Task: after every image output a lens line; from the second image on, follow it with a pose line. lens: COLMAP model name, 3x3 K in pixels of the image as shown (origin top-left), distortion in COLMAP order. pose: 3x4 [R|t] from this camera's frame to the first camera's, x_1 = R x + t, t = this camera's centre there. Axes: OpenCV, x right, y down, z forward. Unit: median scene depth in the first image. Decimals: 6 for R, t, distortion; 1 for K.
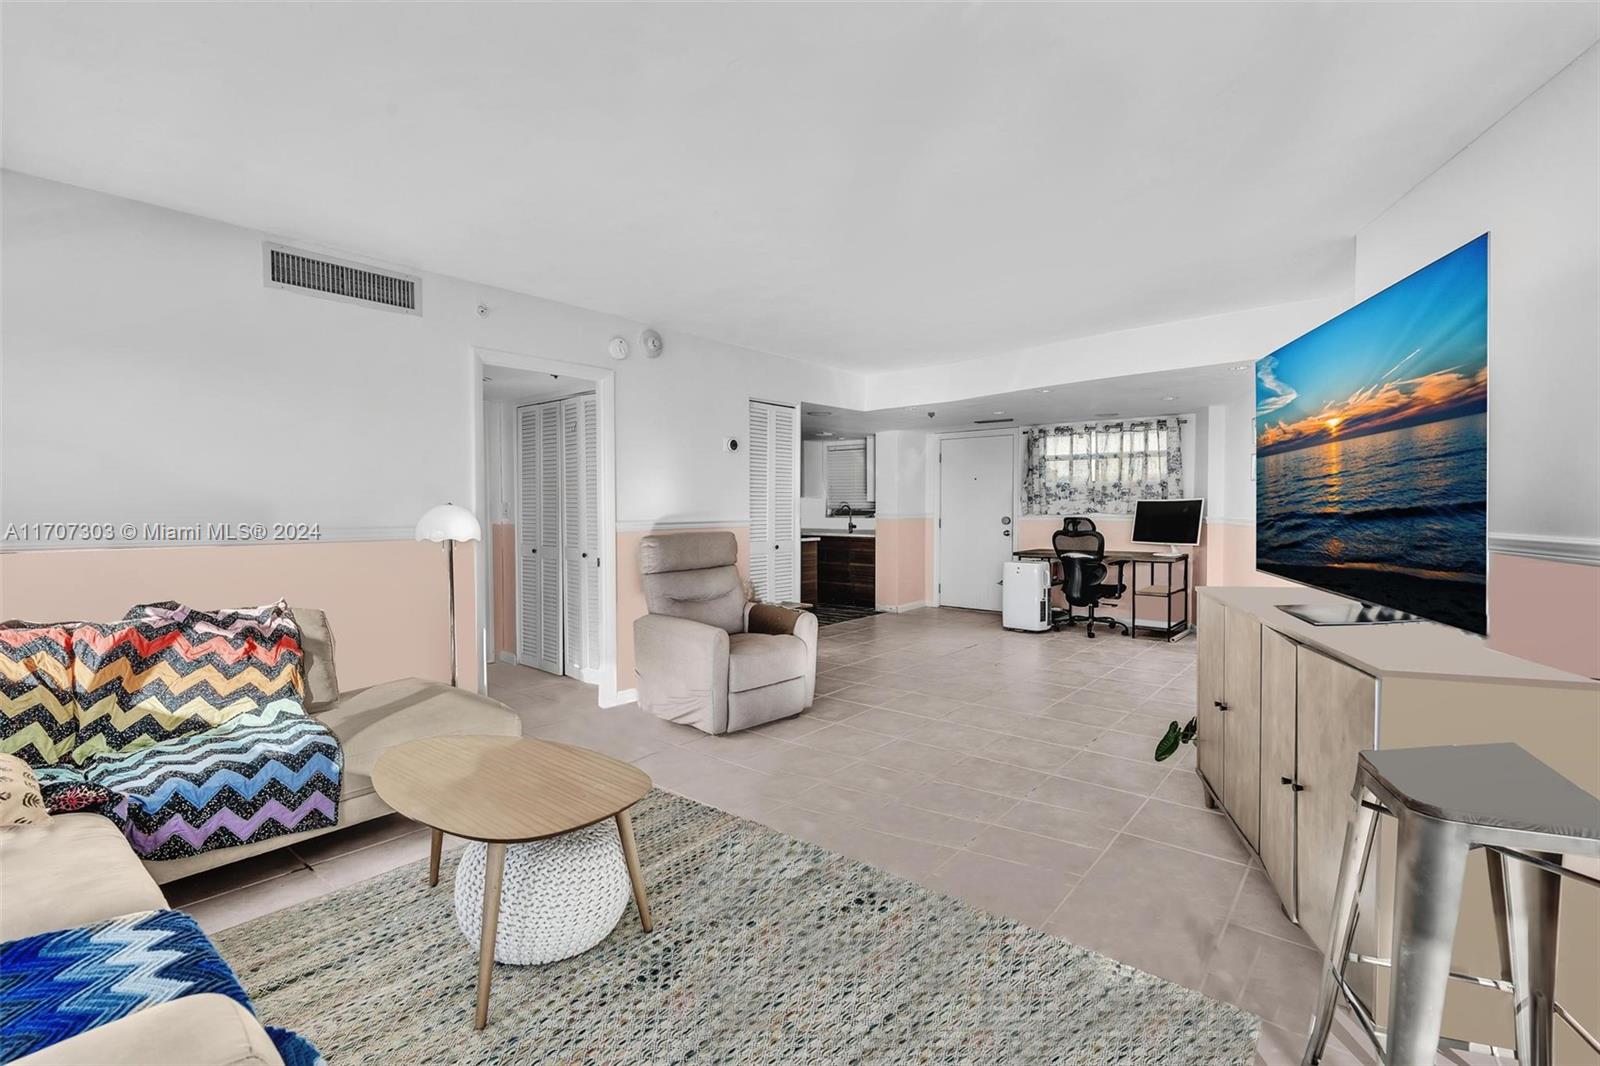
lens RADIAL K [[722.7, 0, 795.6], [0, 722.7, 526.8], [0, 0, 1]] dist [-0.001277, 0.000650]
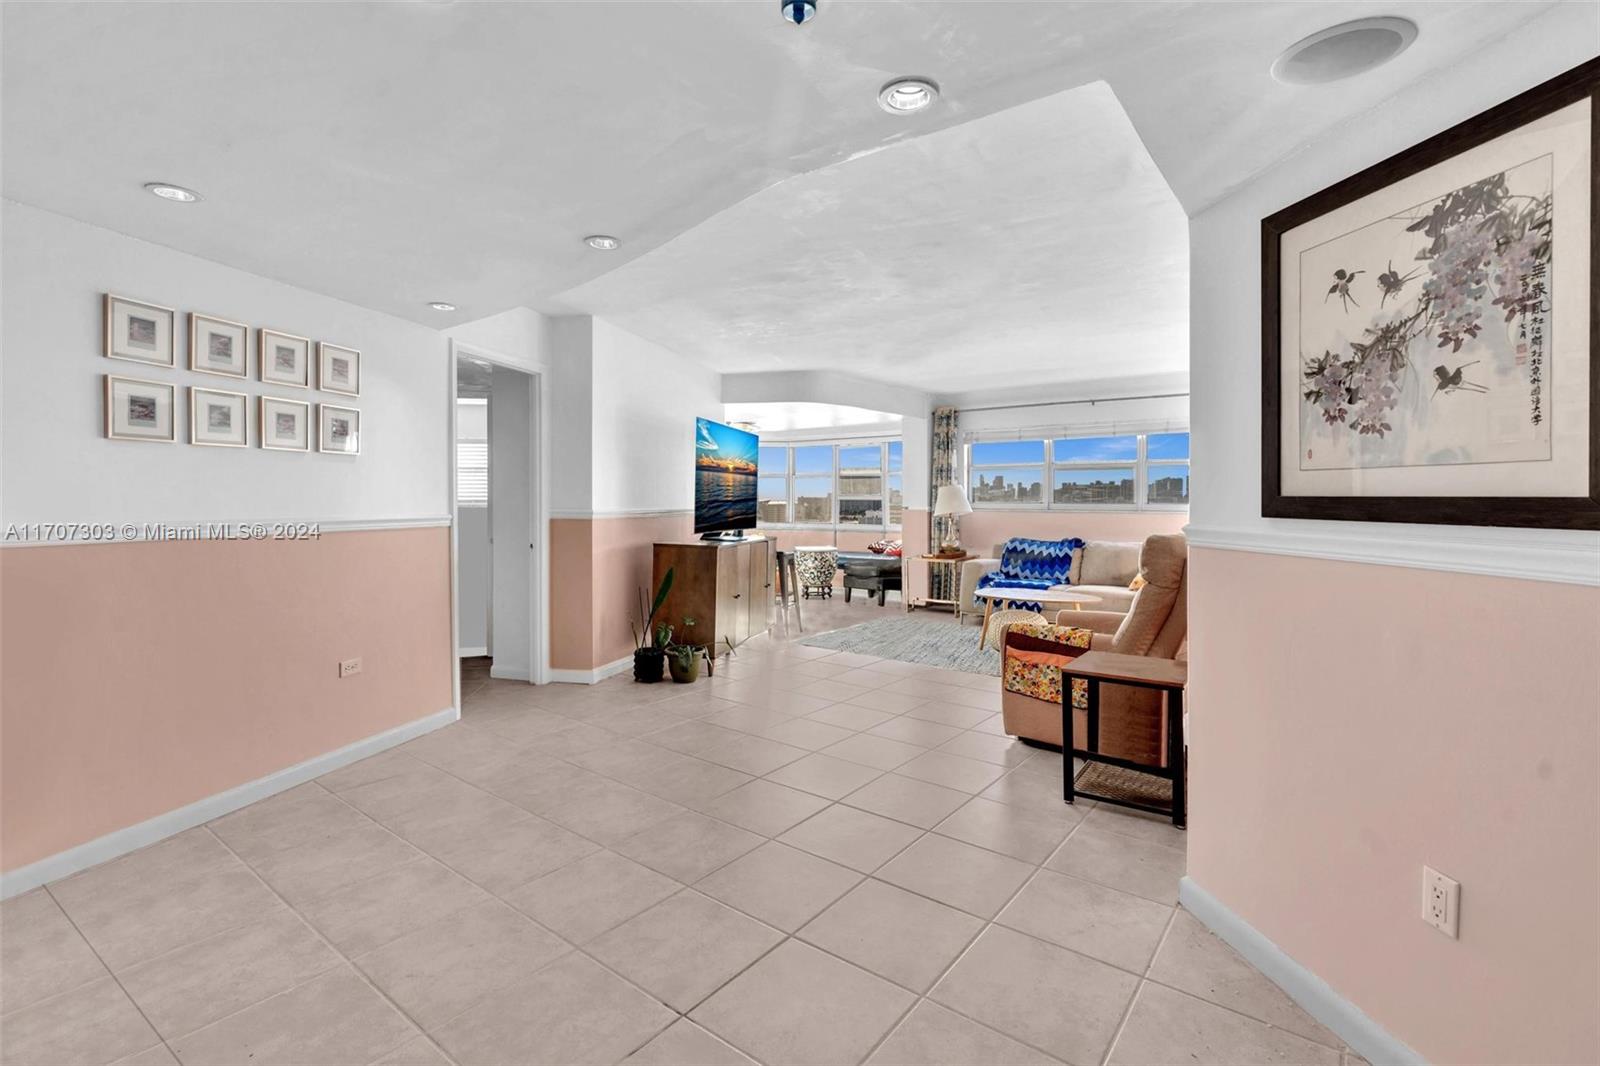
lens RADIAL K [[743.0, 0, 793.1], [0, 743.0, 511.0], [0, 0, 1]] dist [-0.004431, 0.001131]
pose [[-0.999351, -0.000626, -0.036003, 0.199936], [-0.002304, 0.998912, 0.046576, -0.034825], [0.035935, 0.046628, -0.998266, 1.226729]]
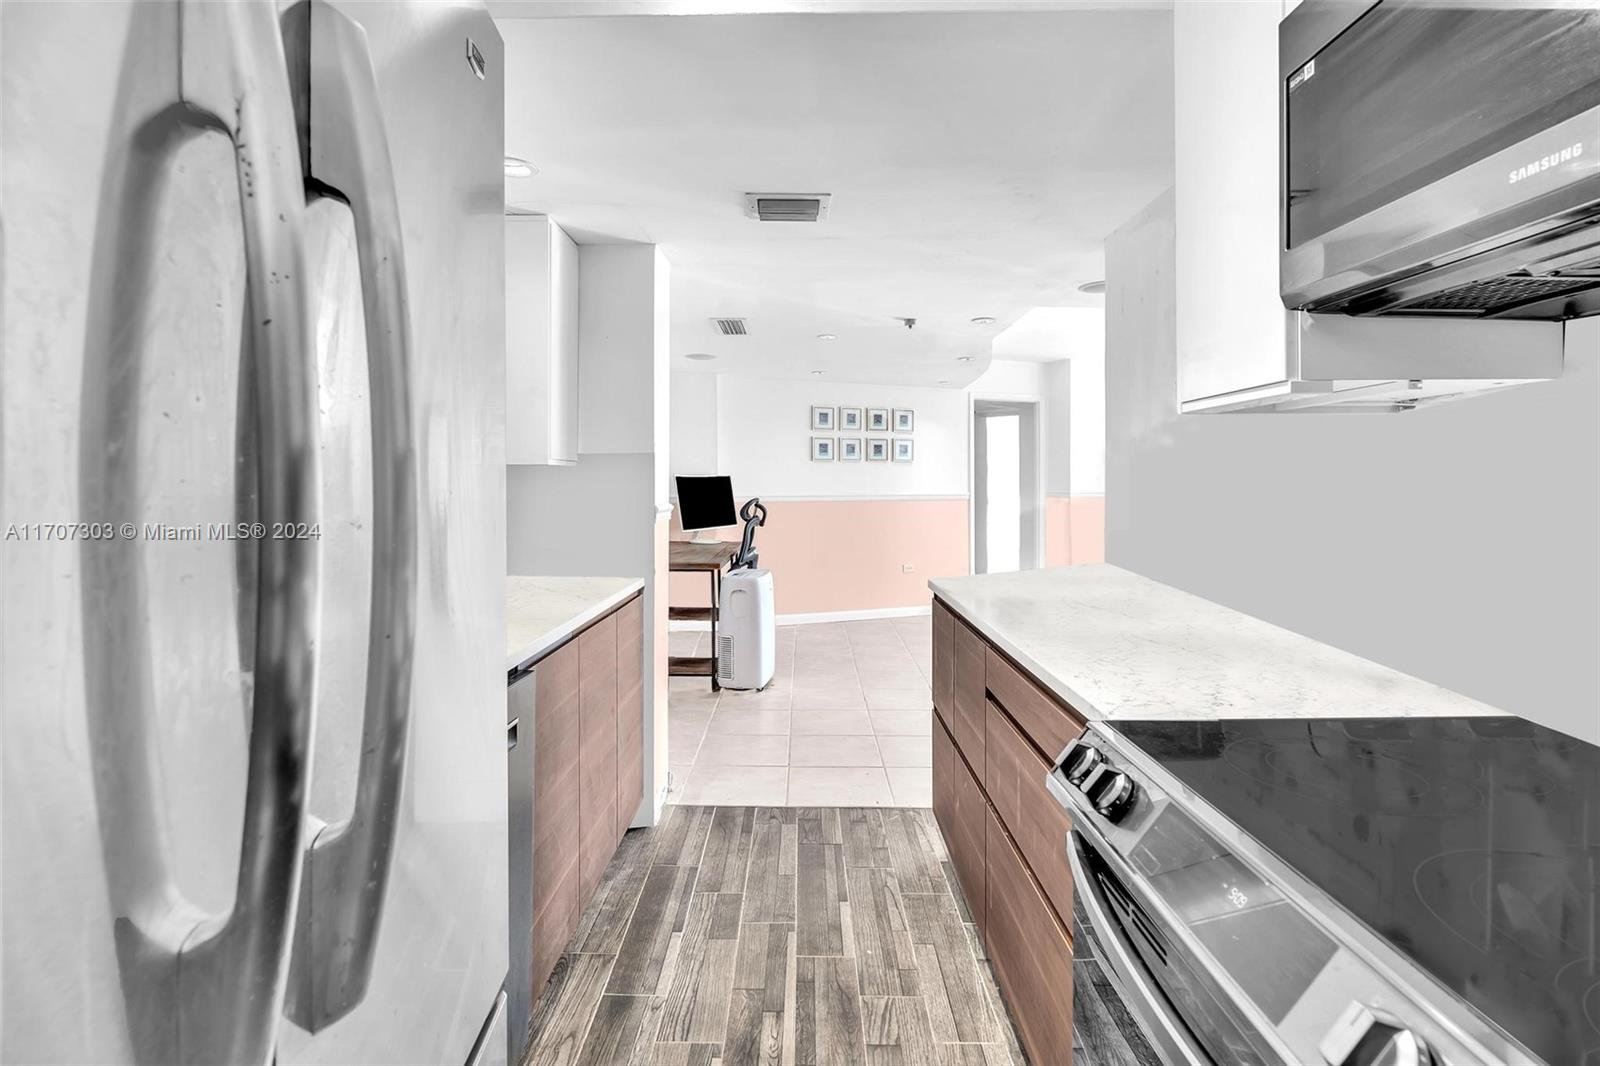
lens RADIAL K [[749.0, 0, 791.9], [0, 749.0, 491.7], [0, 0, 1]] dist [-0.002309, 0.001416]
pose [[-0.629415, -0.004671, 0.777055, -0.217162], [0.026236, 0.999284, 0.027258, -0.040426], [-0.776626, 0.037543, -0.628842, 1.482331]]
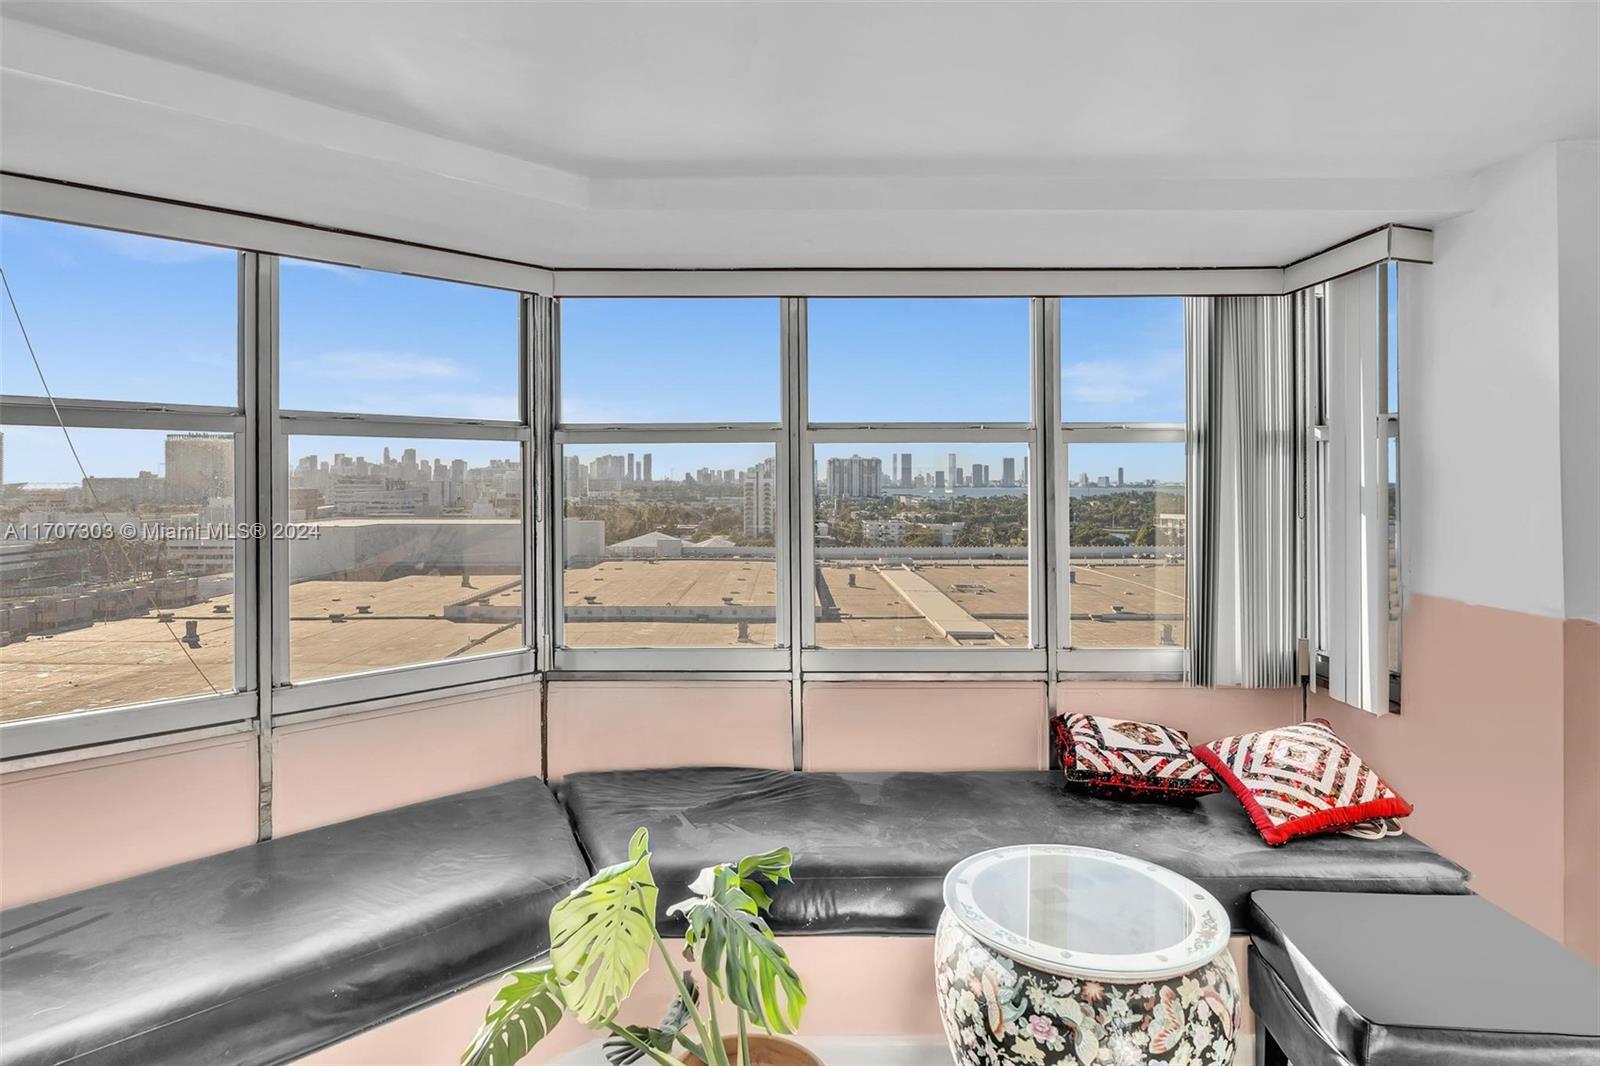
lens RADIAL K [[921.6, 0, 778.1], [0, 921.6, 479.2], [0, 0, 1]] dist [-0.000390, 0.000324]
pose [[-0.768981, 0.000117, -0.639271, 0.342458], [-0.019016, 0.999553, 0.023057, -0.024611], [0.638988, 0.029887, -0.768635, -0.024206]]
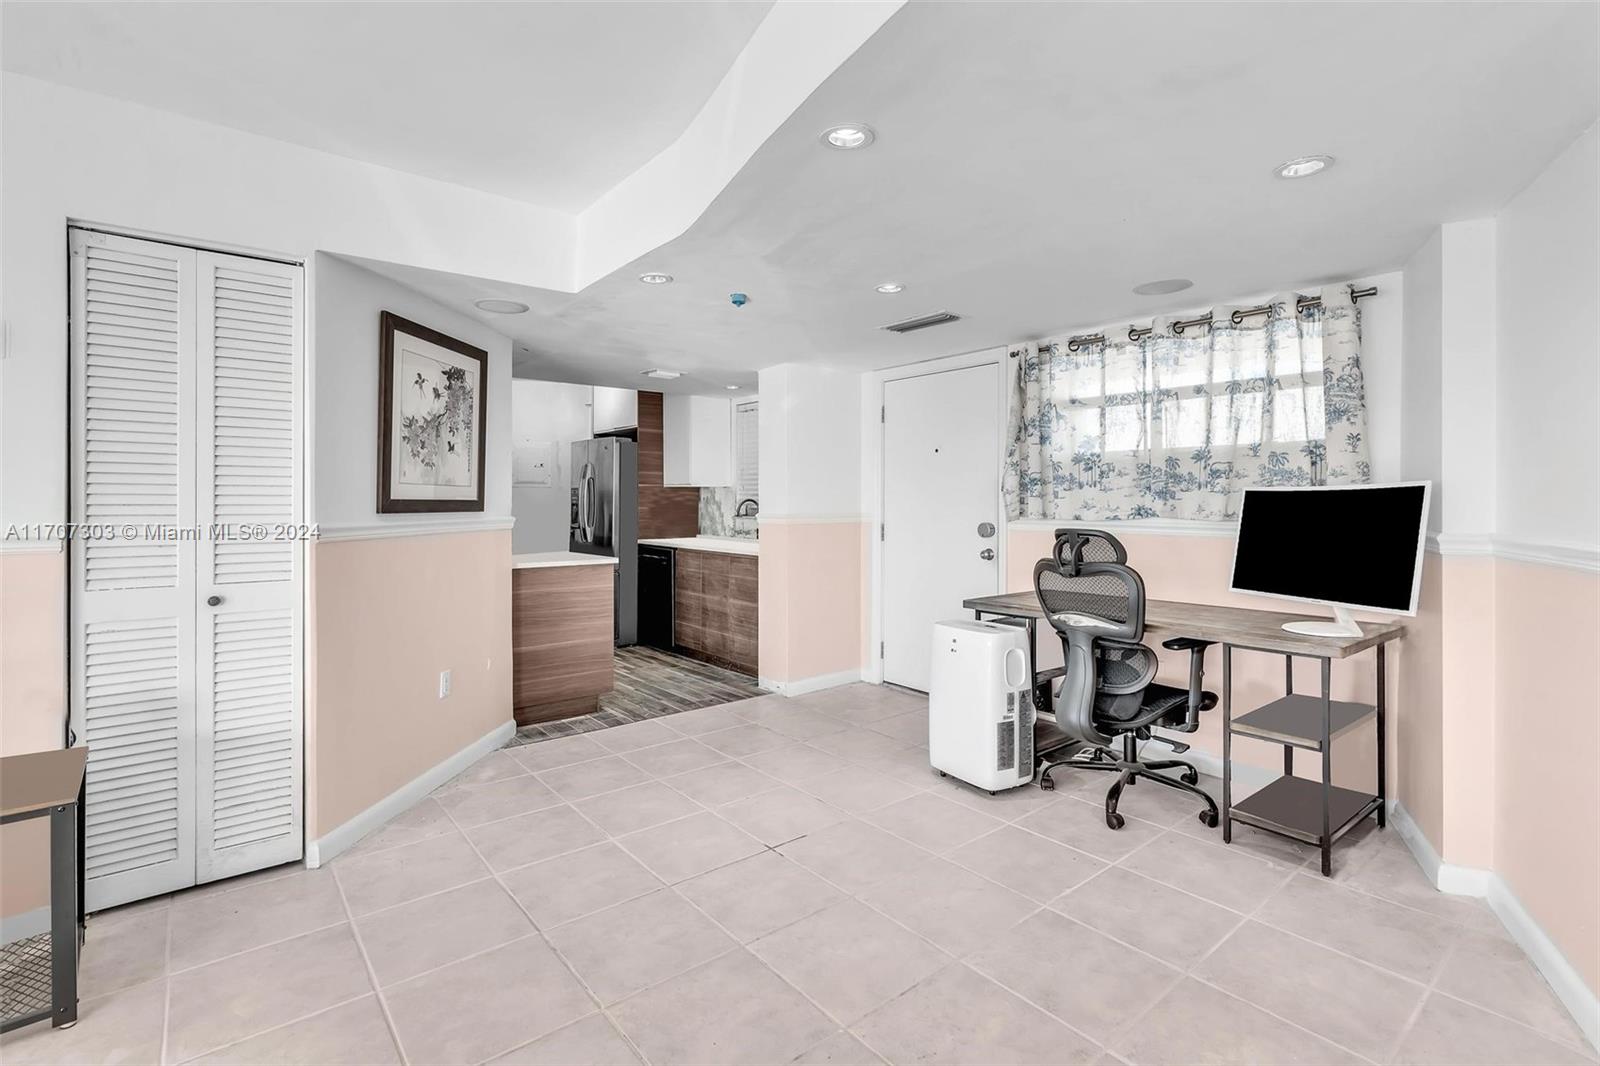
lens RADIAL K [[738.9, 0, 789.6], [0, 738.9, 501.0], [0, 0, 1]] dist [-0.003775, 0.000774]
pose [[0.980577, 0.003628, -0.196099, 0.318254], [-0.009114, 0.999592, -0.027079, -0.016947], [0.195920, 0.028340, 0.980210, 0.567057]]
